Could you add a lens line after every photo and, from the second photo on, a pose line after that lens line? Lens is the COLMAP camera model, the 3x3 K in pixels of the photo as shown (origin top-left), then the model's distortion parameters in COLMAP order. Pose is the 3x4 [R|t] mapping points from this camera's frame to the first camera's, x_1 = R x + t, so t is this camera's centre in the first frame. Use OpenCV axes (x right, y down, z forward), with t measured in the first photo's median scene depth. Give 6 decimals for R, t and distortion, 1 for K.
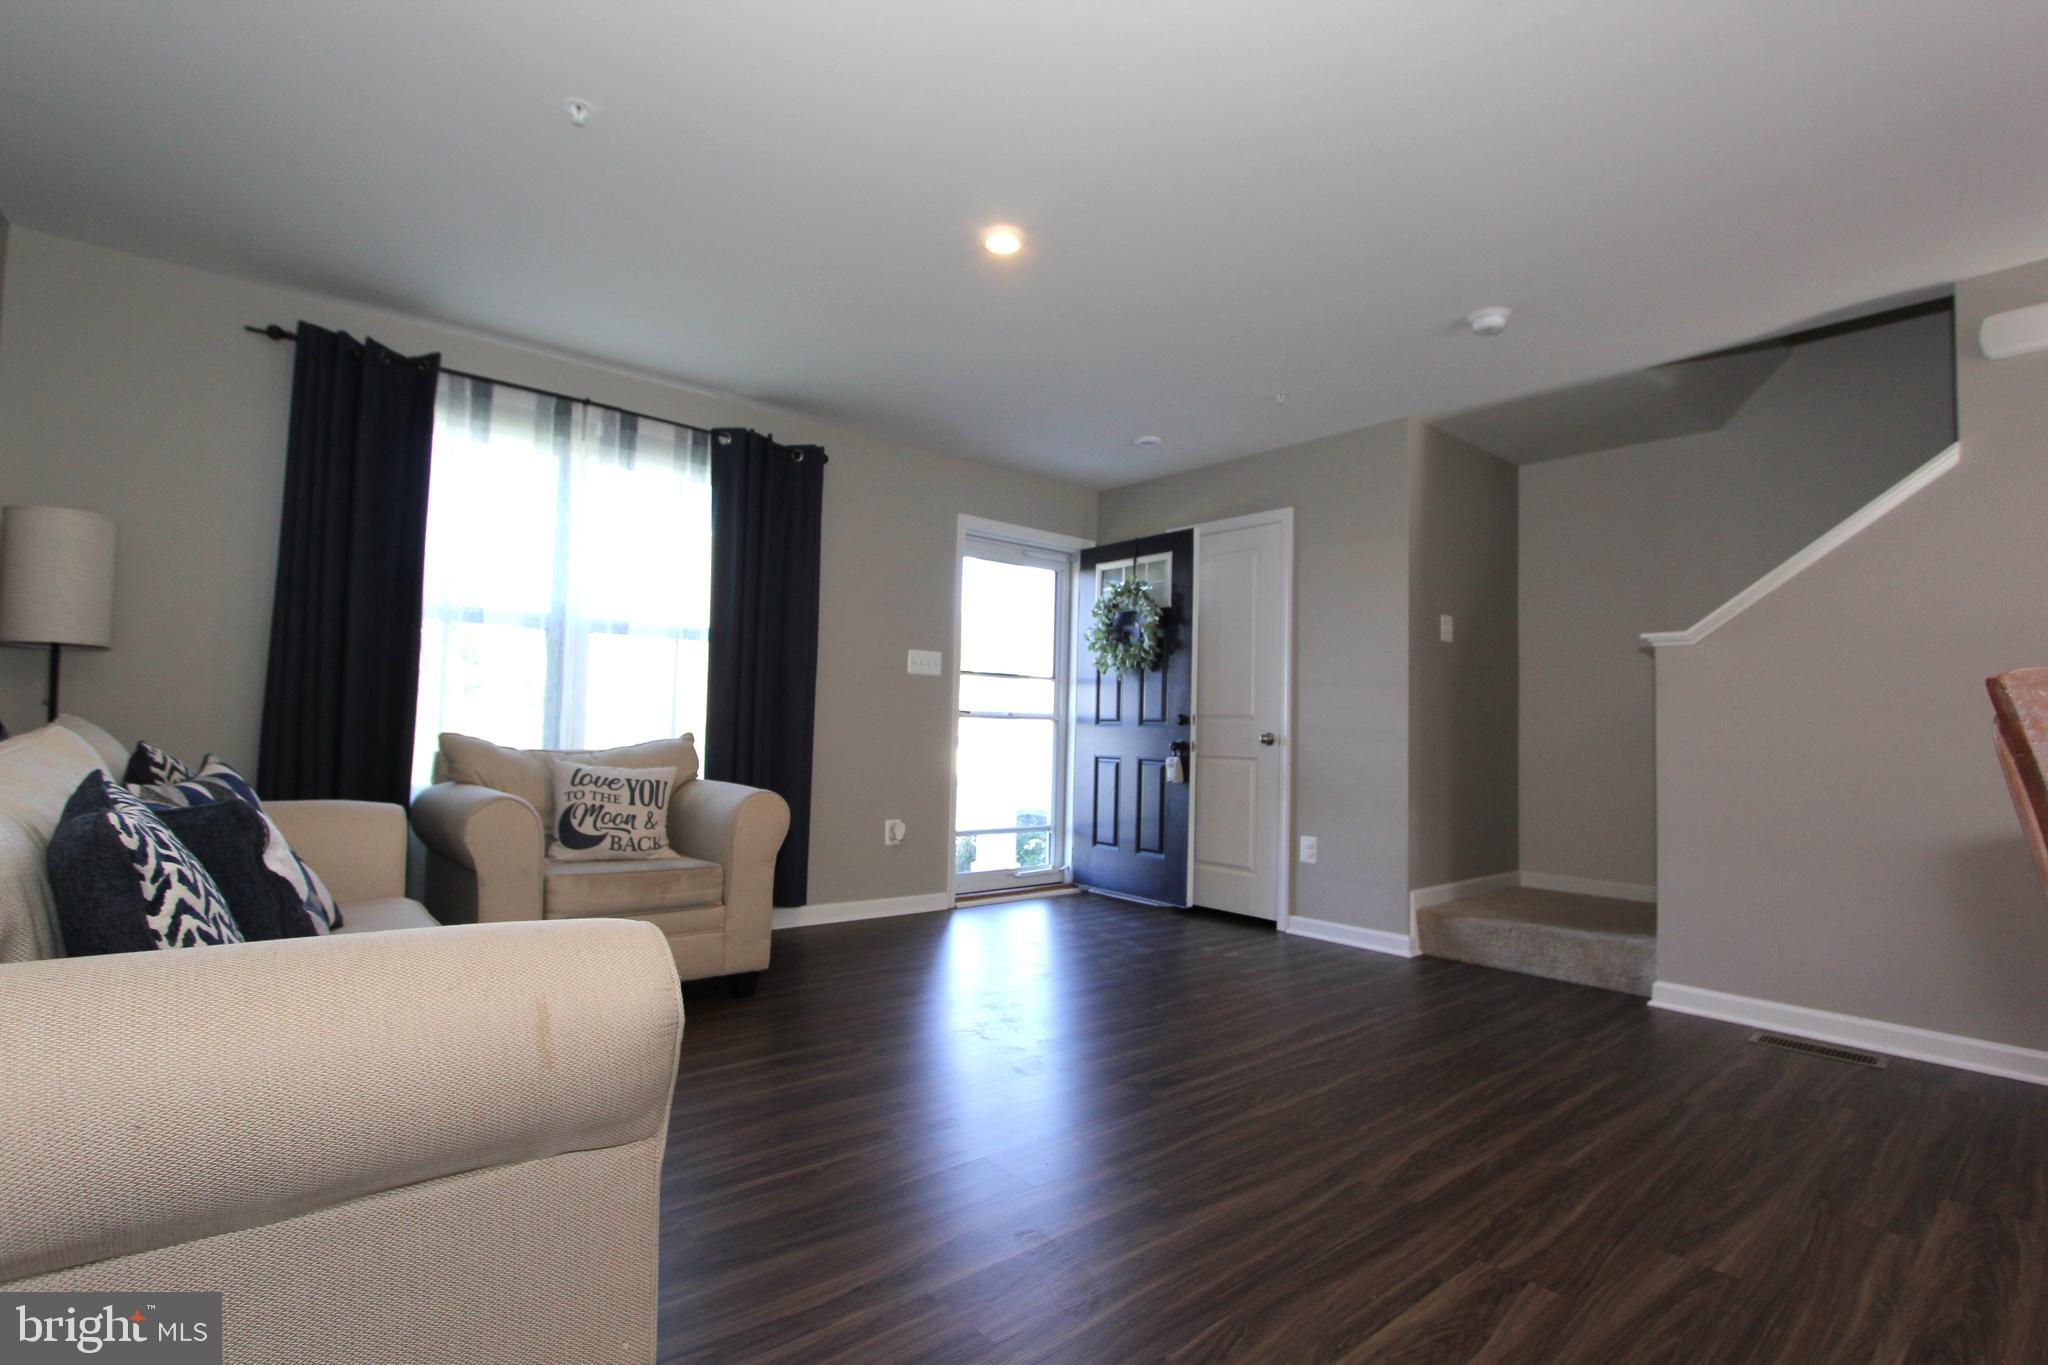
lens RADIAL K [[952.8, 0, 1025.4], [0, 952.8, 677.7], [0, 0, 1]] dist [-0.020453, 0.000817]
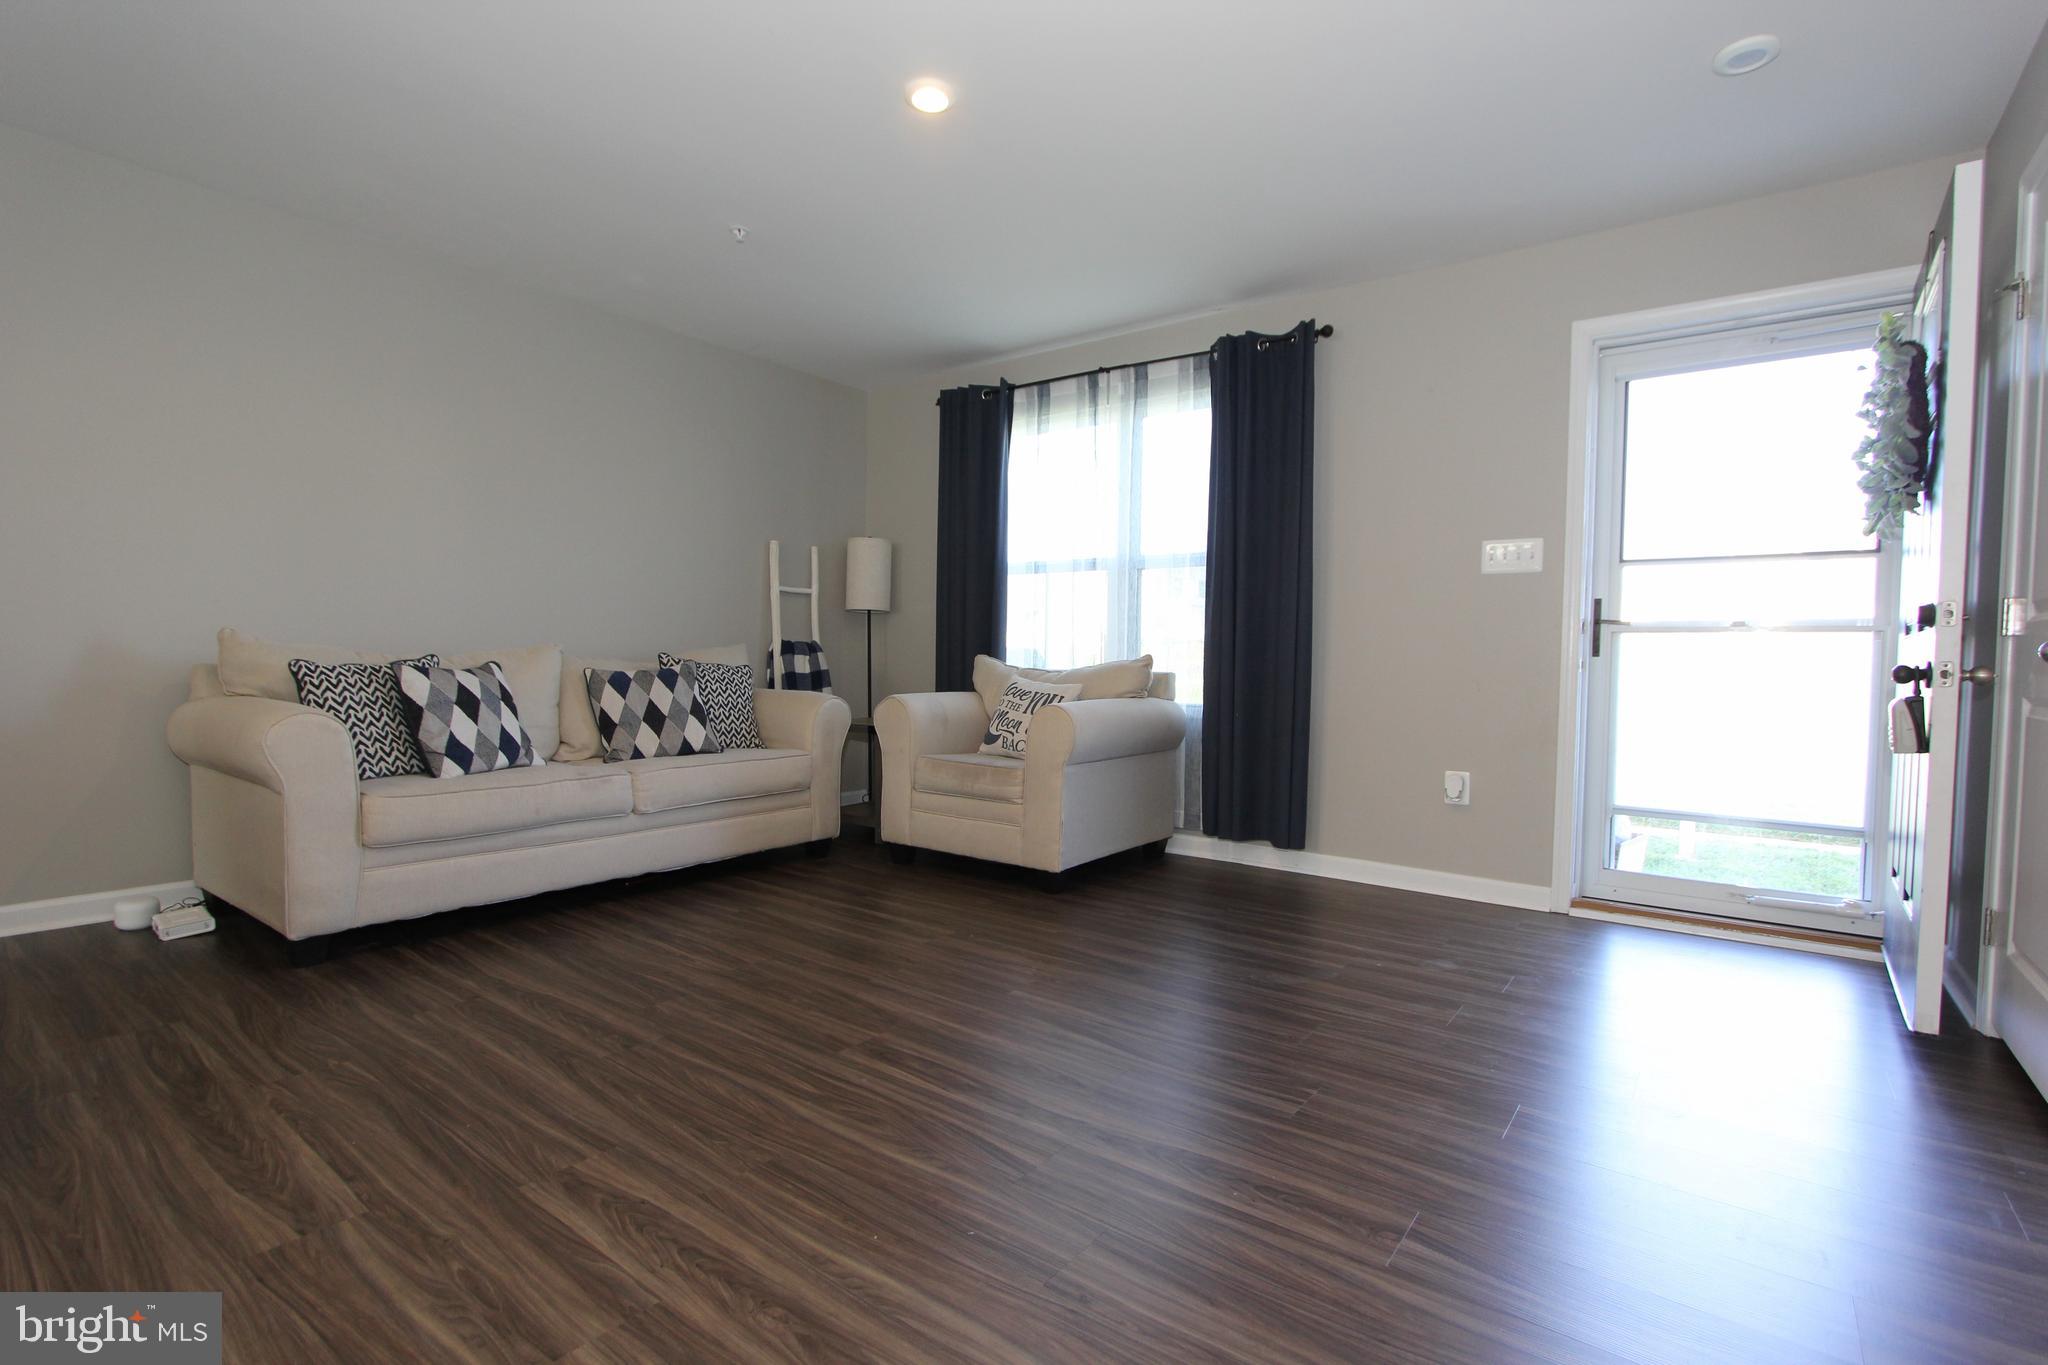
lens RADIAL K [[952.8, 0, 1029.6], [0, 952.8, 694.5], [0, 0, 1]] dist [-0.020453, 0.000817]
pose [[0.217556, 0.020263, -0.975838, 0.760434], [0.045344, 0.998495, 0.030843, 0.074049], [0.974994, -0.050958, 0.216310, 0.750128]]
